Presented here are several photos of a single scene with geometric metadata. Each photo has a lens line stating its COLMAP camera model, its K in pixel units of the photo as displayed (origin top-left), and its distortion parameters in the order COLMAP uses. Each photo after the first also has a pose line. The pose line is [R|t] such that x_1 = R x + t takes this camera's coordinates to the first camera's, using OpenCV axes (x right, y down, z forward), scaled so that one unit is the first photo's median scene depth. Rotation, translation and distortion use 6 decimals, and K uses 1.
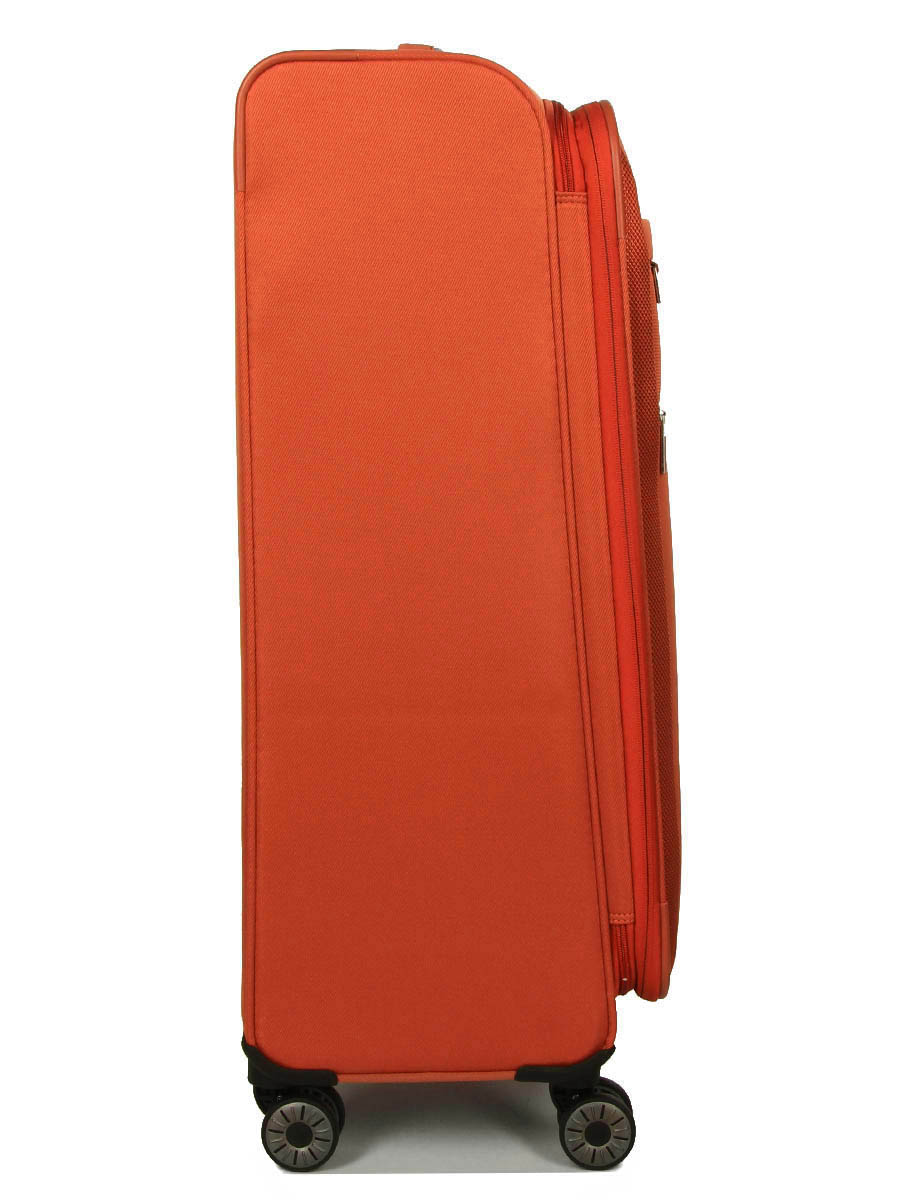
lens RADIAL K [[1601.8, 0, 450.0], [0, 1601.8, 600.0], [0, 0, 1]] dist [0.122891, -0.056708]
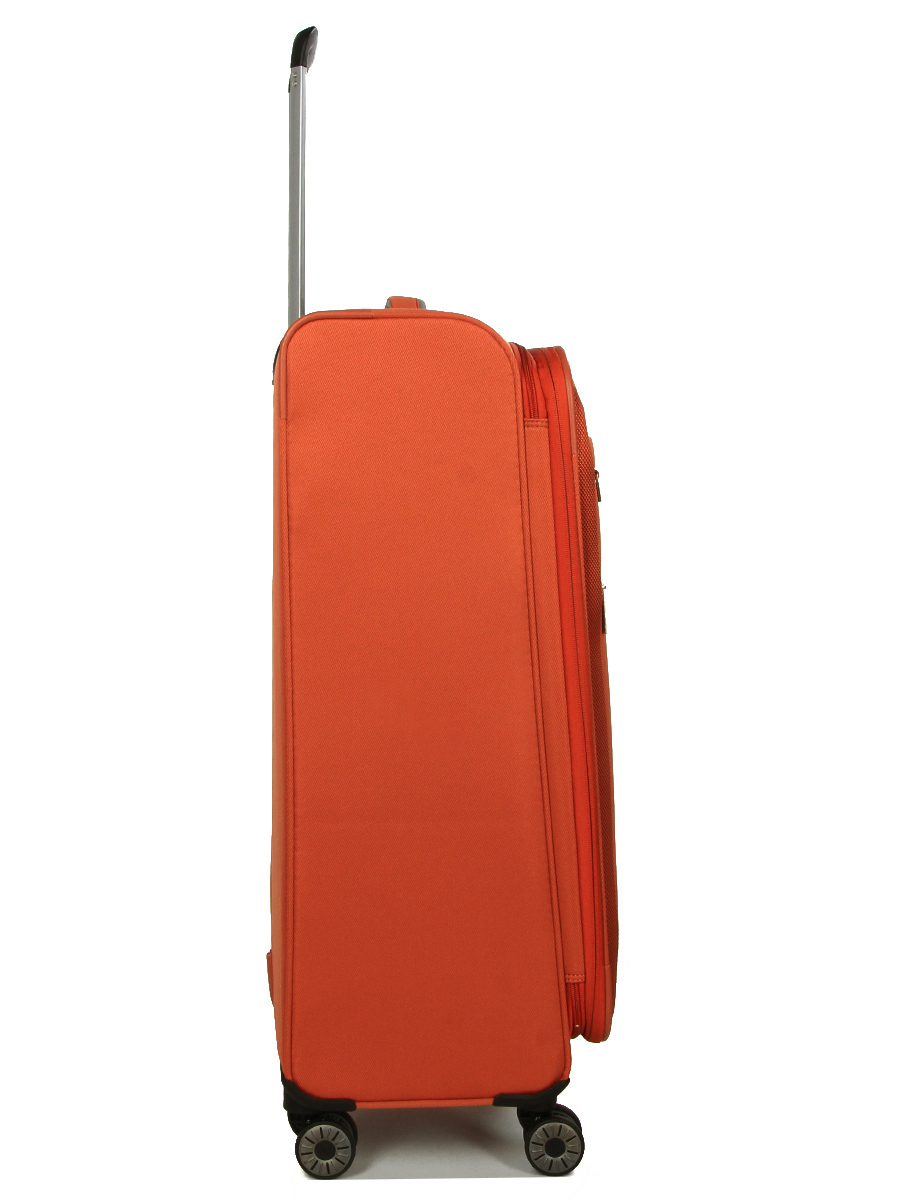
lens RADIAL K [[1622.1, 0, 450.0], [0, 1622.1, 600.0], [0, 0, 1]] dist [0.147622, 0.058235]
pose [[0.999430, 0.002034, 0.033692, -0.038664], [-0.001724, 0.999956, -0.009235, -0.093654], [-0.033709, 0.009171, 0.999390, -0.311841]]
